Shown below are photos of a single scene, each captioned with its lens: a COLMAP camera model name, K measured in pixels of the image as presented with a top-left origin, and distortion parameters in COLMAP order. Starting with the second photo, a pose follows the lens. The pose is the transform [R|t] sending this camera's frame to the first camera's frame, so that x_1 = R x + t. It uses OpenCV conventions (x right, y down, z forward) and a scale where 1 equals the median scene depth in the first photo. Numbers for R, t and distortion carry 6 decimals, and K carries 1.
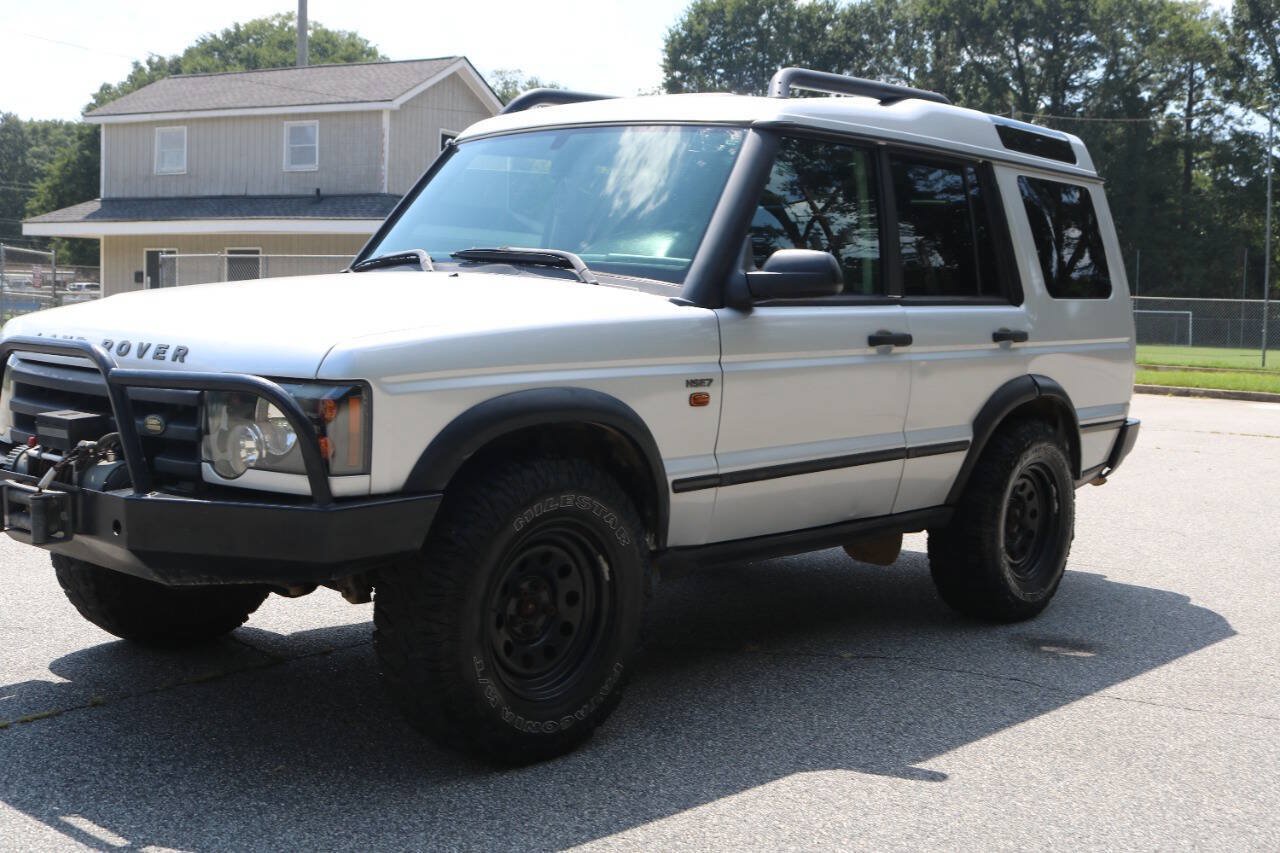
lens RADIAL K [[1508.6, 0, 637.2], [0, 1508.6, 430.8], [0, 0, 1]] dist [-0.123721, 0.168826]
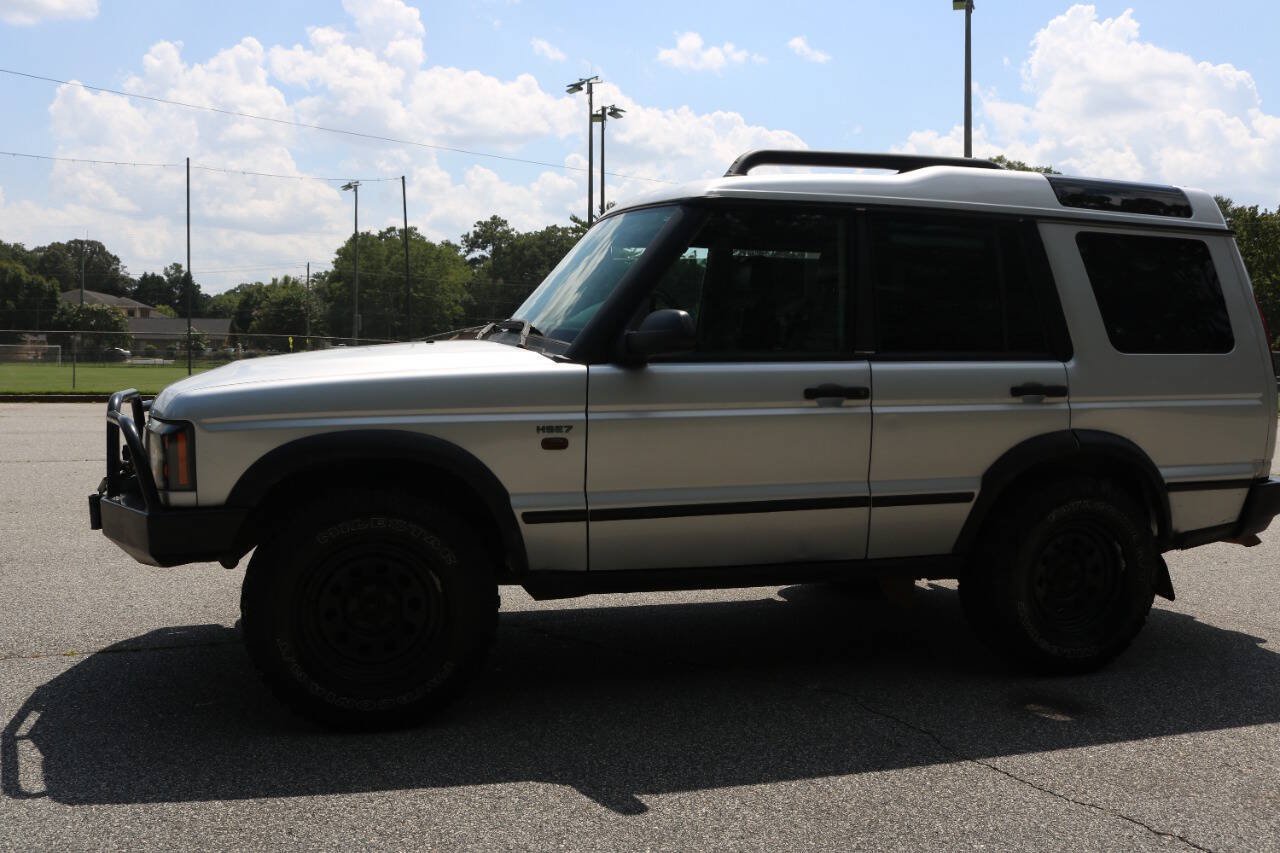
lens RADIAL K [[1120.9, 0, 639.7], [0, 1120.9, 429.7], [0, 0, 1]] dist [-0.151699, 0.119393]
pose [[0.849128, 0.015692, -0.527954, 0.400655], [-0.034809, 0.999048, -0.026290, -0.008028], [0.527039, 0.040701, 0.848866, 0.227498]]
